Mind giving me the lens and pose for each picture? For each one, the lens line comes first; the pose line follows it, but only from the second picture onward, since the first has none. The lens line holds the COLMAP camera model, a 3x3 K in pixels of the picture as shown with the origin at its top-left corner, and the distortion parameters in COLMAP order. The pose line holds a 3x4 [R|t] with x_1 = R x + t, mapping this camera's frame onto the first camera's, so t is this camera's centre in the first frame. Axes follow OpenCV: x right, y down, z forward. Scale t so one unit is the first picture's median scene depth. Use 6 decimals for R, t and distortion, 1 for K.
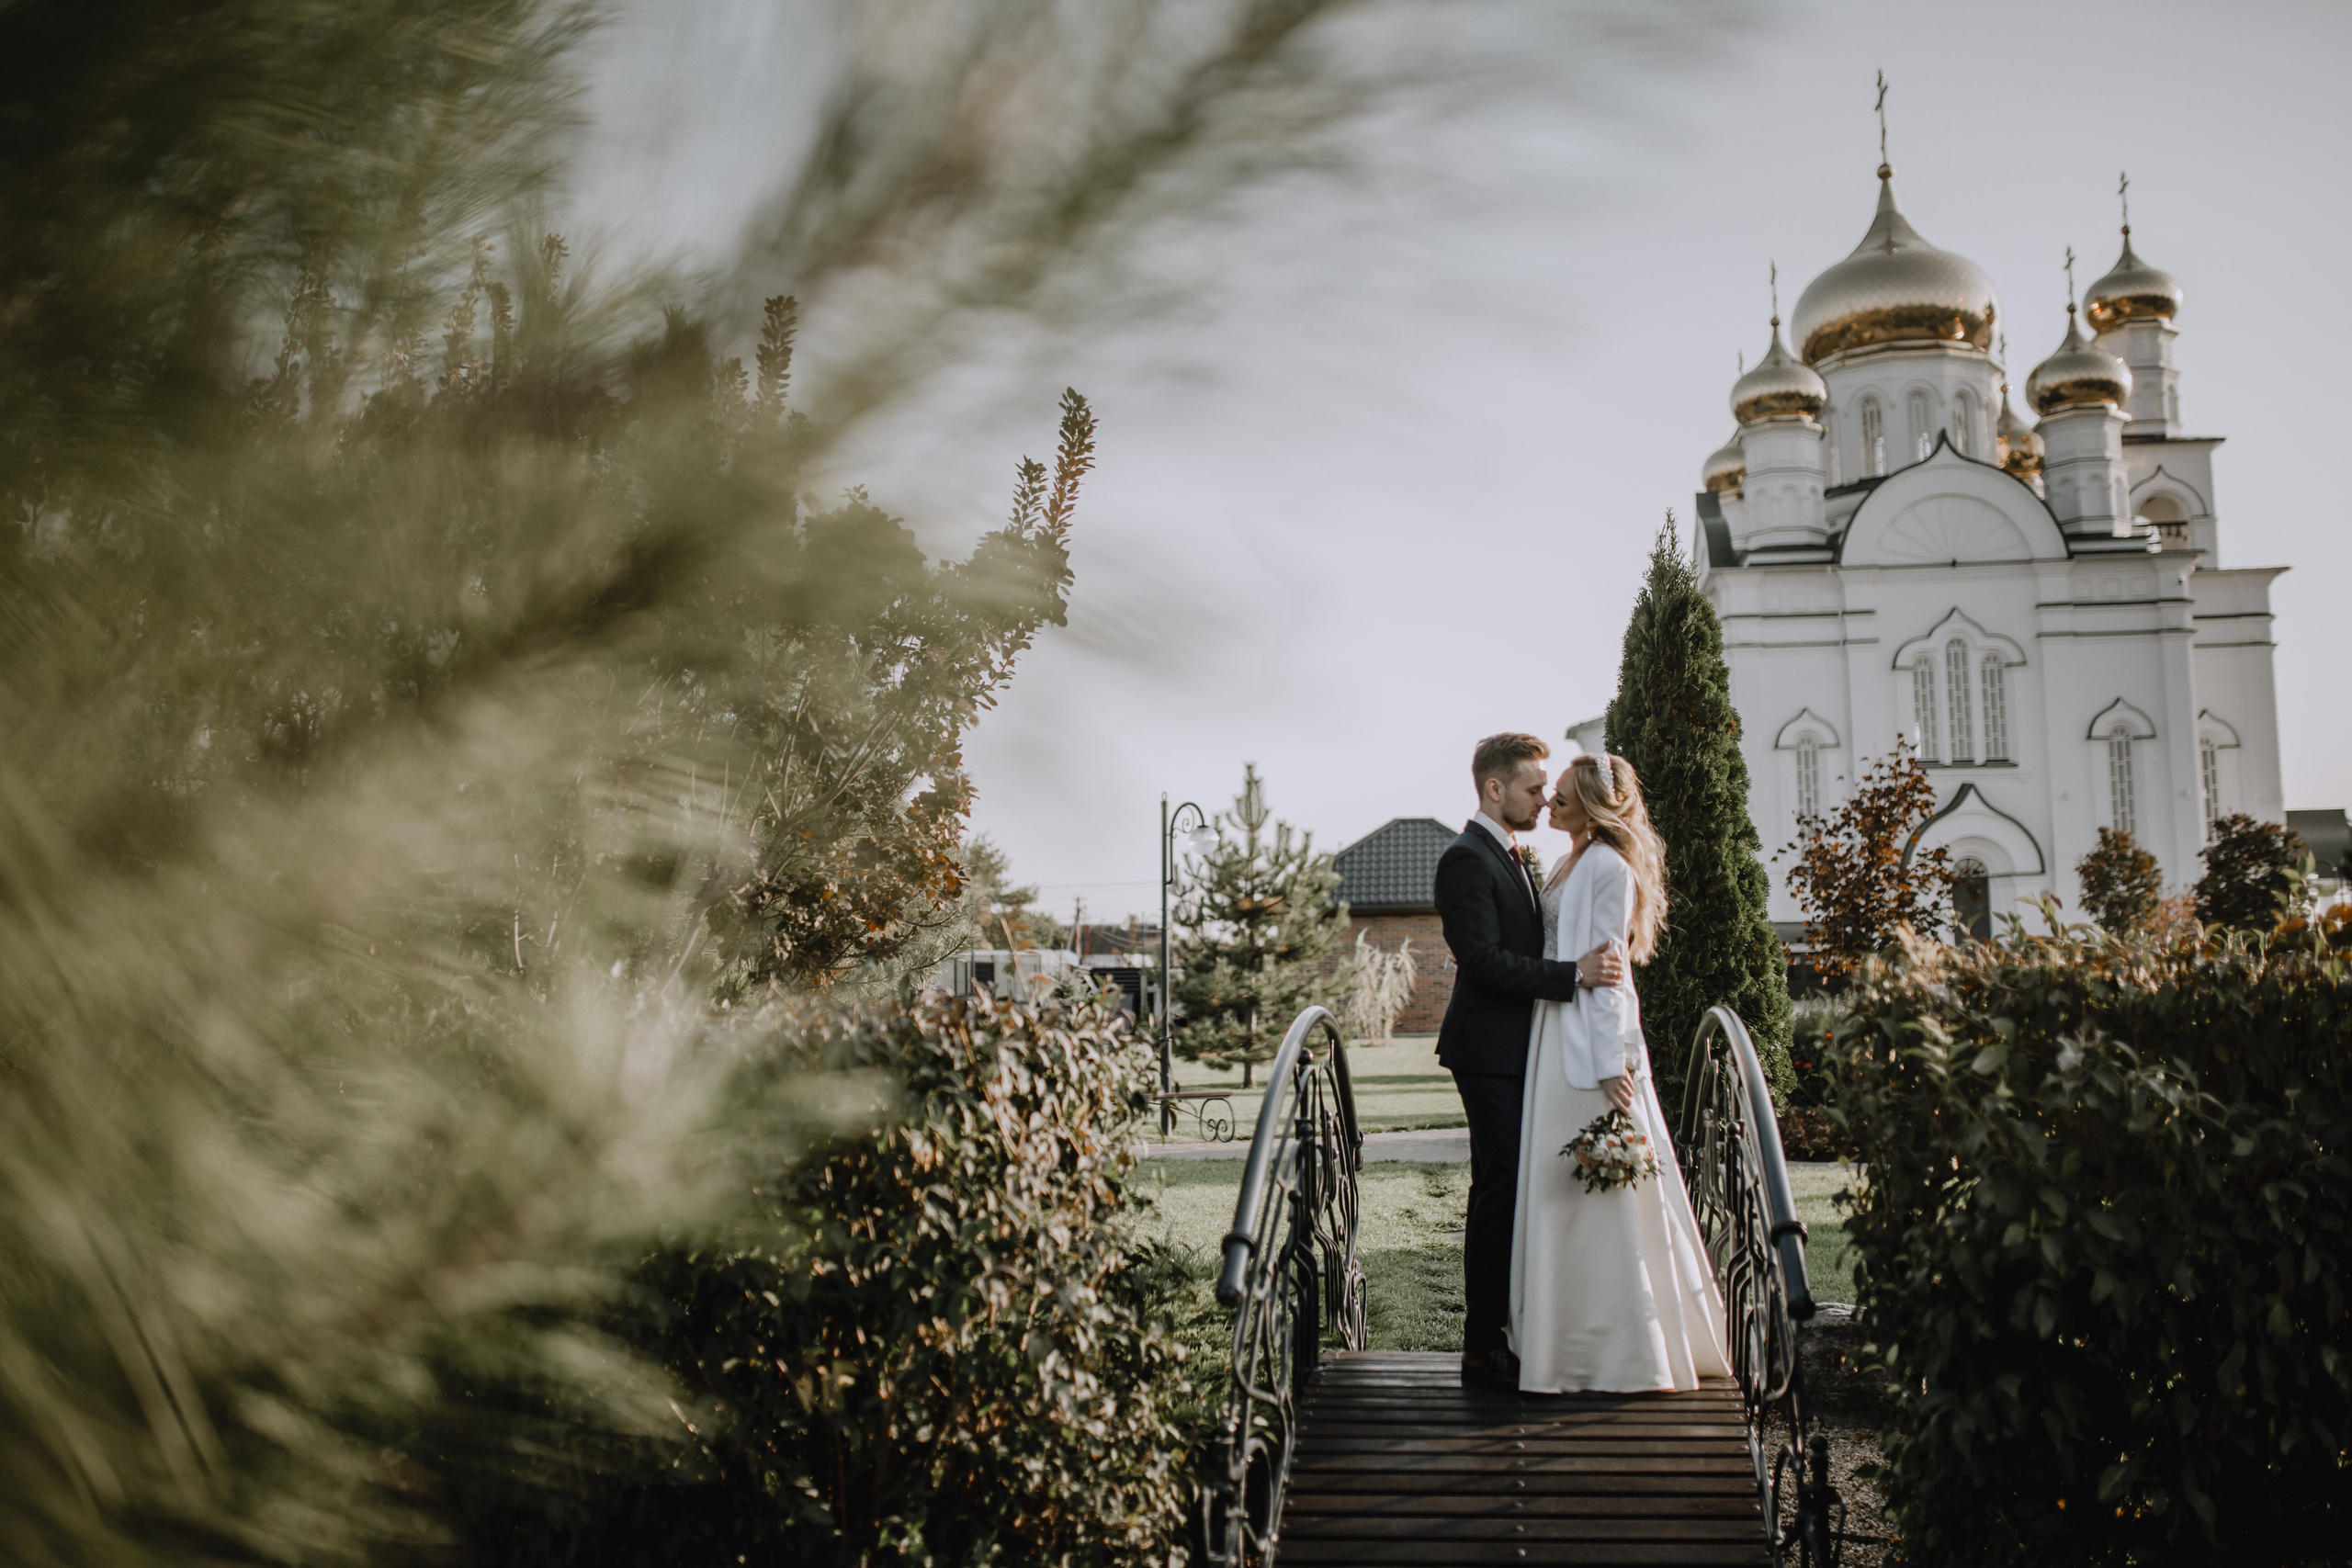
lens RADIAL K [[2139.3, 0, 1176.0], [0, 2139.3, 784.0], [0, 0, 1]] dist [-0.056183, 0.075203]
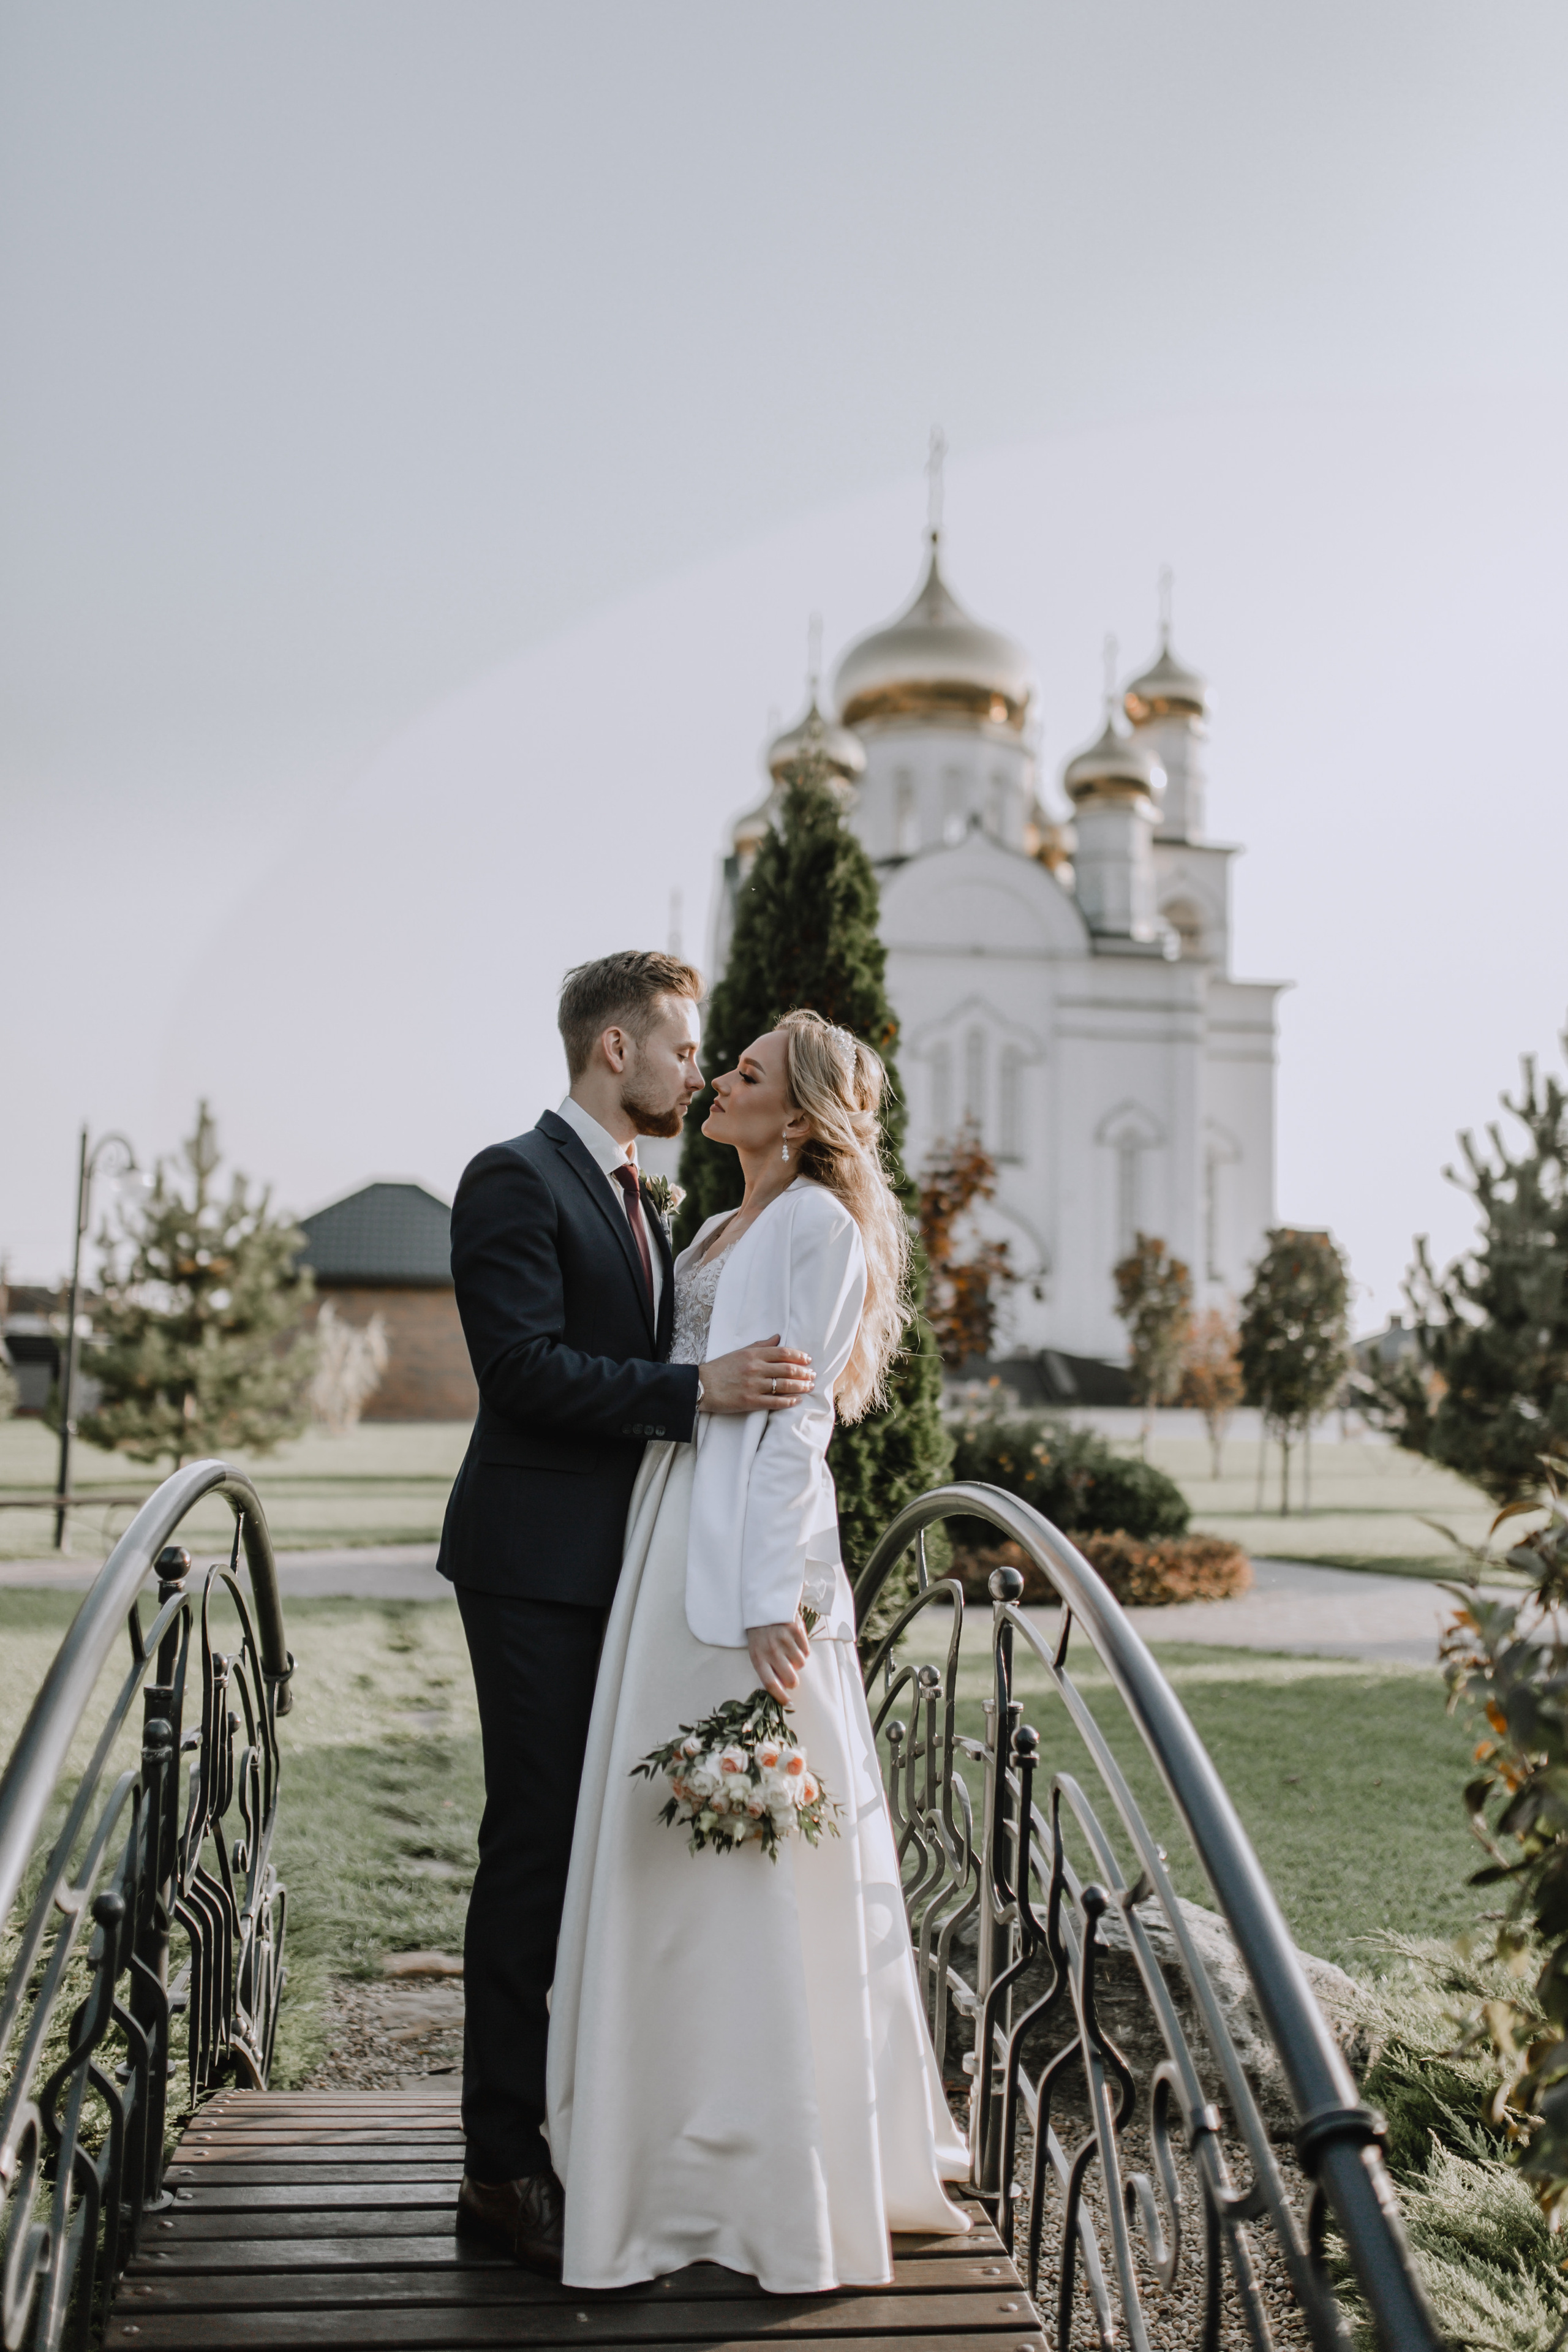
lens RADIAL K [[2139.5, 0, 749.4], [0, 2139.5, 1185.8], [0, 0, 1]] dist [-0.056183, 0.075203]
pose [[0.960218, 0.060284, 0.272668, 0.014031], [-0.063598, 0.997970, 0.003324, 0.008251], [-0.271915, -0.020533, 0.962102, 0.138473]]
